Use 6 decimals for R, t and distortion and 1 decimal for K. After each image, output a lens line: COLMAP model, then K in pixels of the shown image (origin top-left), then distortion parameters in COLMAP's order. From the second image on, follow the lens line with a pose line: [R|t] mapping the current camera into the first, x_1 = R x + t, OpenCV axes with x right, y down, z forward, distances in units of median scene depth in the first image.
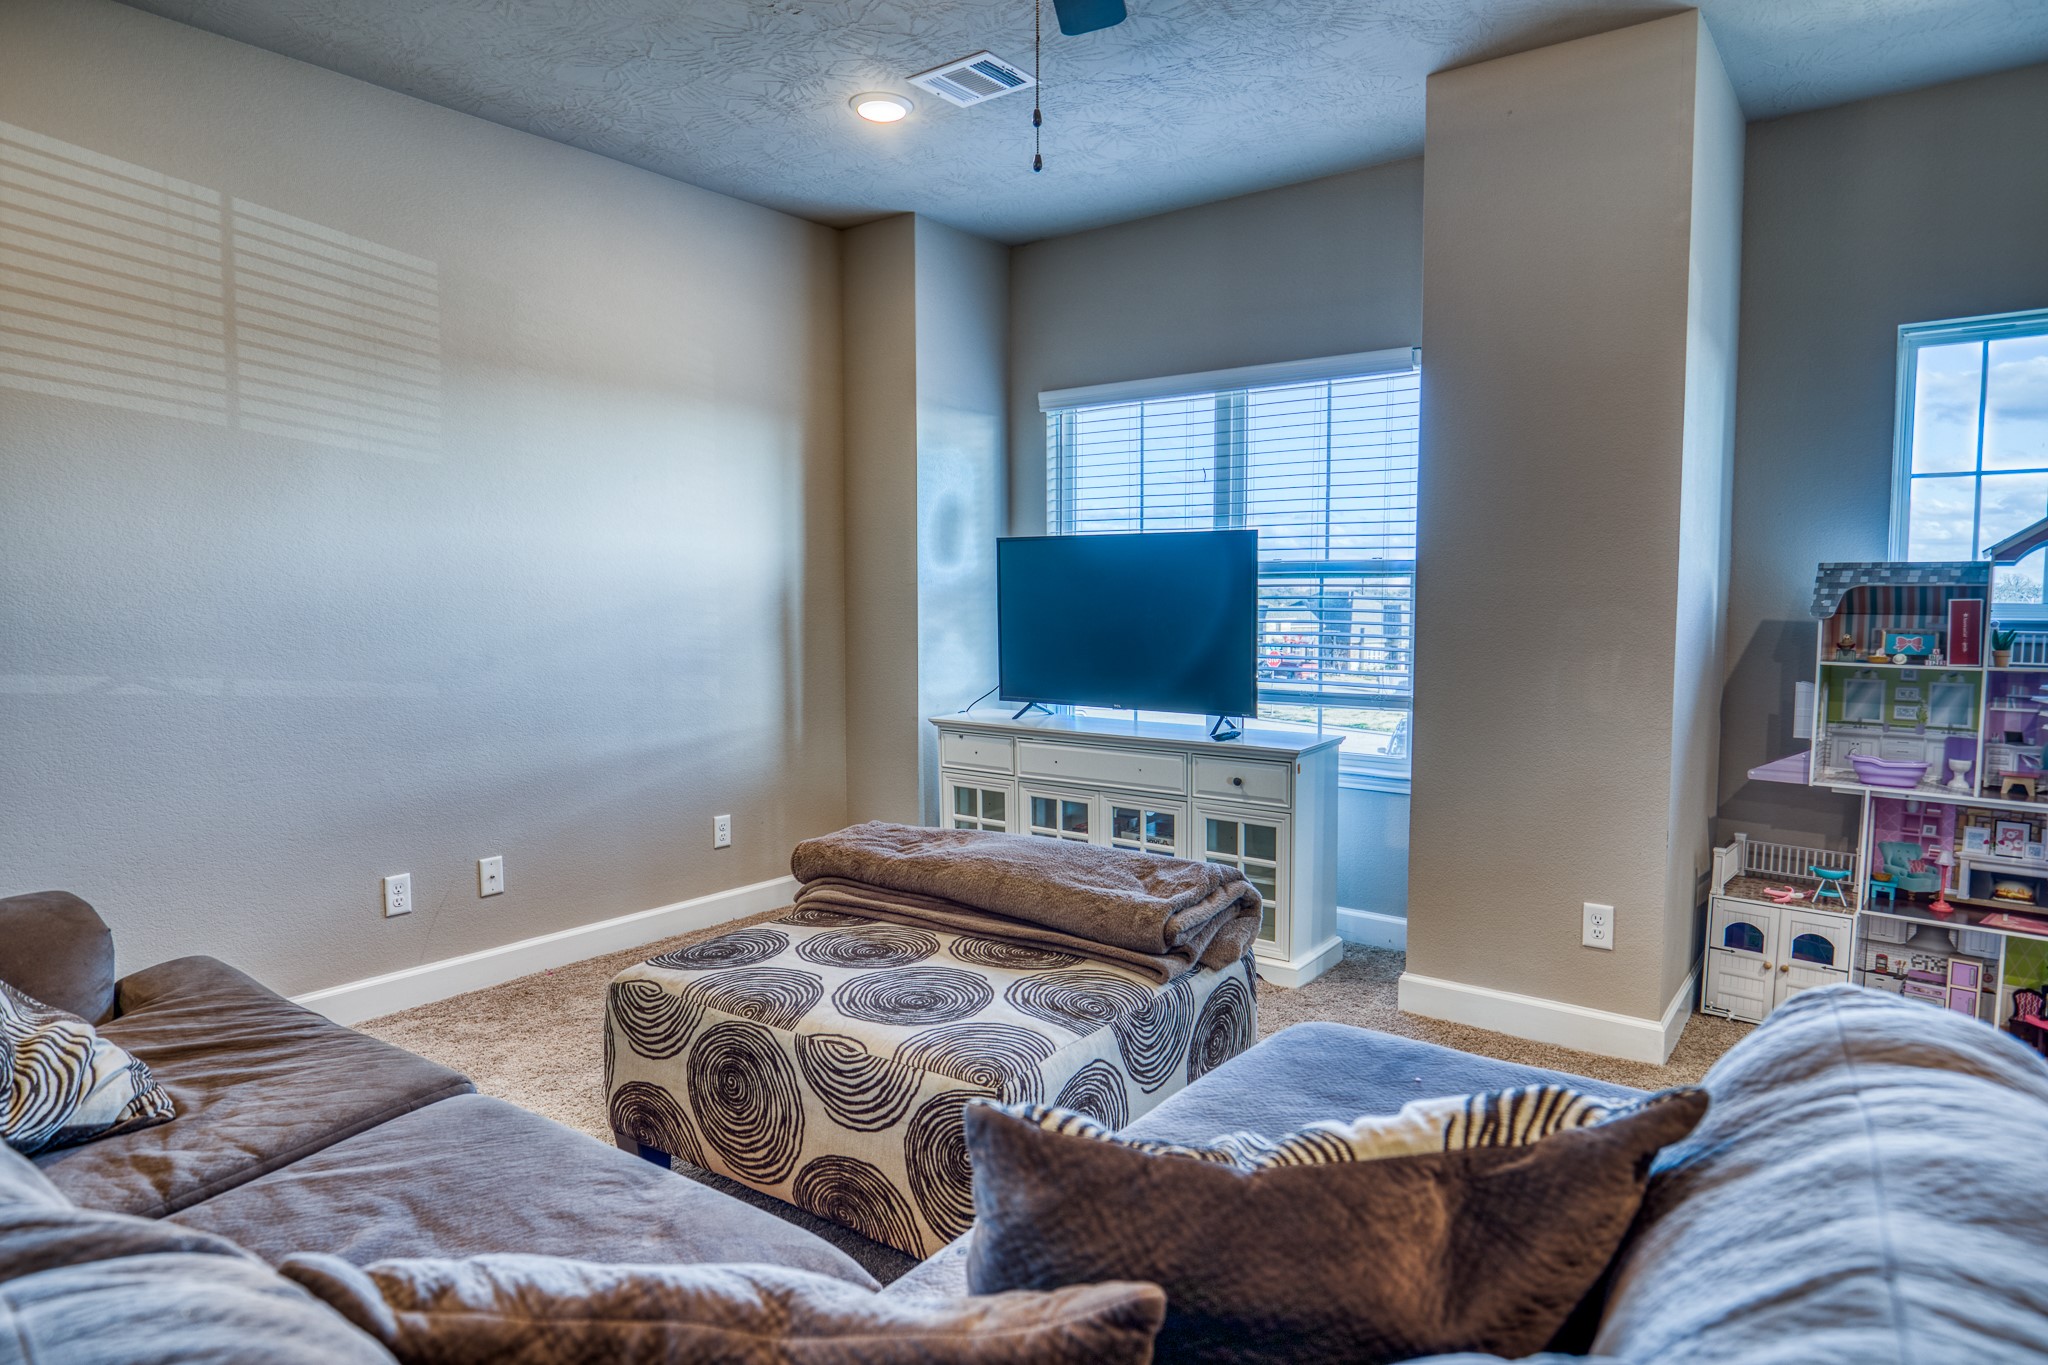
lens RADIAL K [[1051.1, 0, 1039.1], [0, 1051.1, 661.2], [0, 0, 1]] dist [-0.004272, -0.000027]
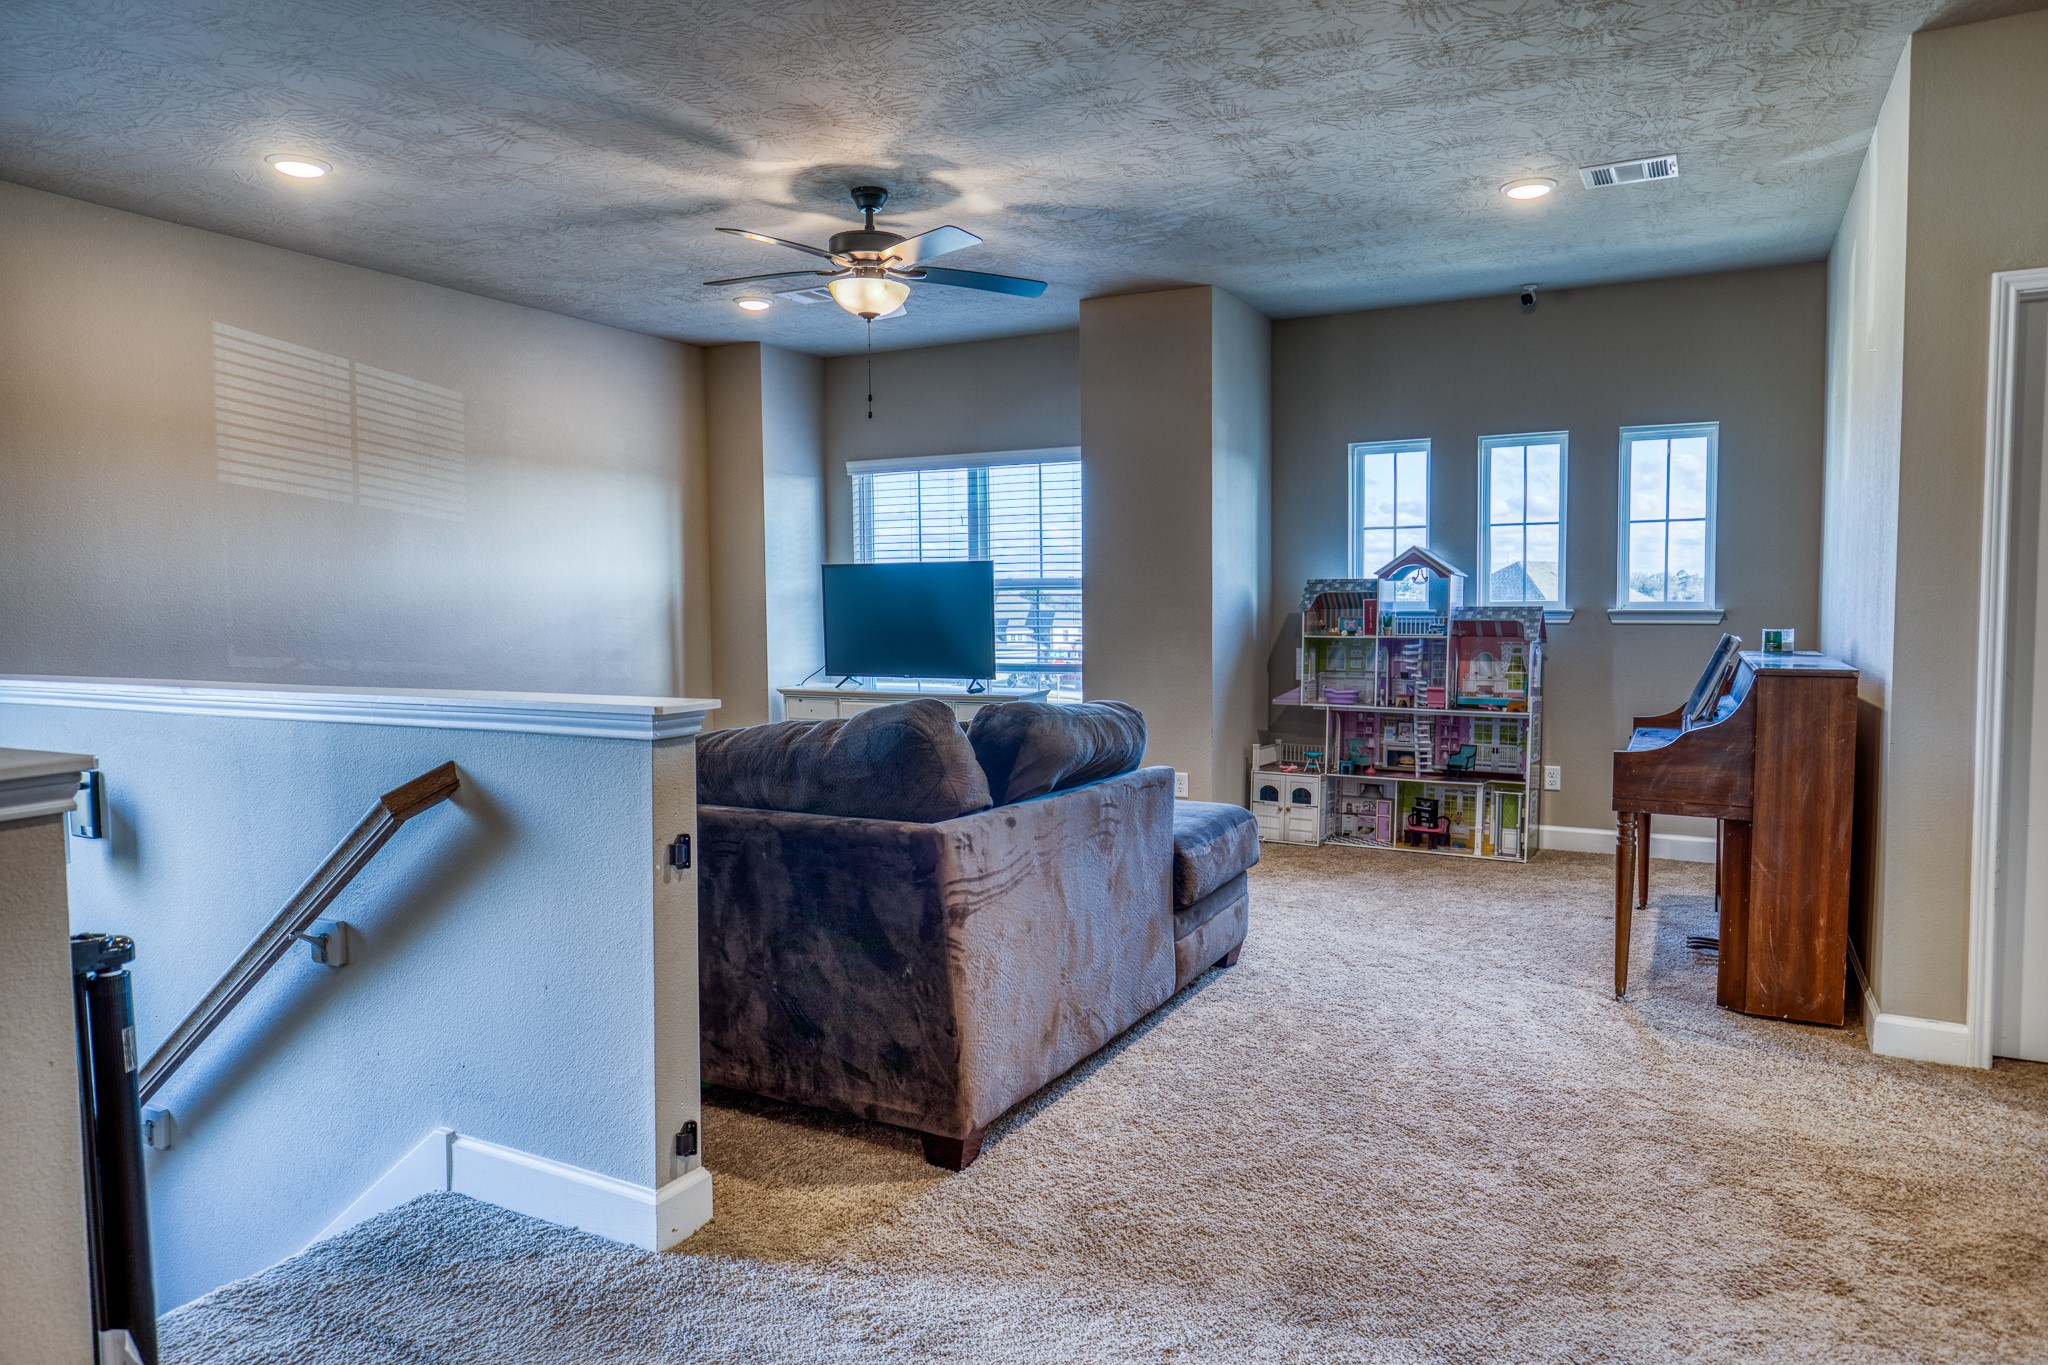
lens RADIAL K [[1051.1, 0, 1005.9], [0, 1051.1, 666.6], [0, 0, 1]] dist [-0.004272, -0.000027]
pose [[0.984816, -0.021536, 0.172260, -0.056342], [0.022337, 0.999747, -0.002708, 0.045447], [-0.172158, 0.006515, 0.985048, -0.640804]]
